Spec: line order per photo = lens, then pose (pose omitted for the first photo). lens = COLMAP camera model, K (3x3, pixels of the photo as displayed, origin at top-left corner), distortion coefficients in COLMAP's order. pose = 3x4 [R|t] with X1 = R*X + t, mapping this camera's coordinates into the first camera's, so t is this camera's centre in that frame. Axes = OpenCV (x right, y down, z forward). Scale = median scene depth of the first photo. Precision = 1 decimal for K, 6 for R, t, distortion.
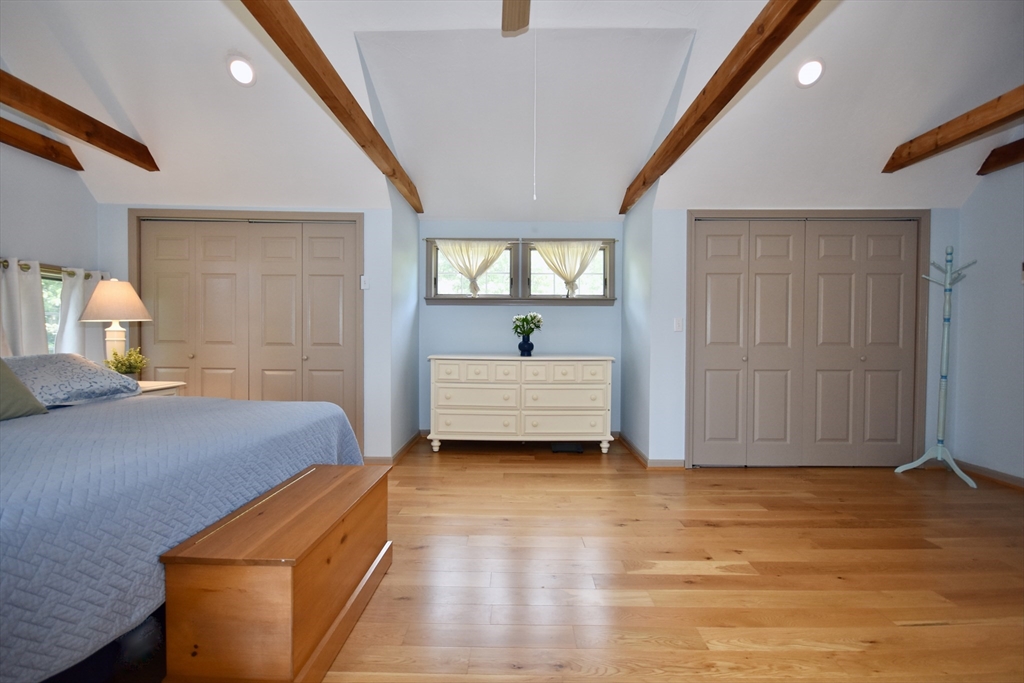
lens RADIAL K [[450.1, 0, 506.4], [0, 450.1, 343.7], [0, 0, 1]] dist [0.001810, -0.007986]
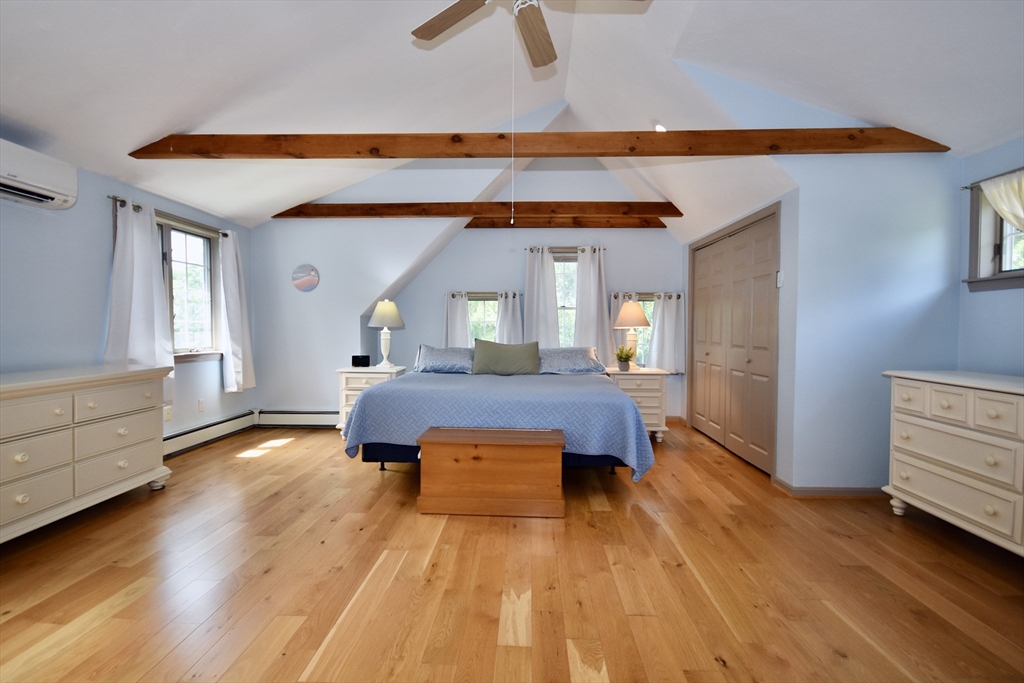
lens RADIAL K [[450.1, 0, 507.6], [0, 450.1, 337.9], [0, 0, 1]] dist [0.001810, -0.007986]
pose [[-0.007417, 0.013065, -0.999887, 0.512164], [-0.020049, 0.999712, 0.013211, -0.020351], [0.999771, 0.020145, -0.007153, 0.426434]]
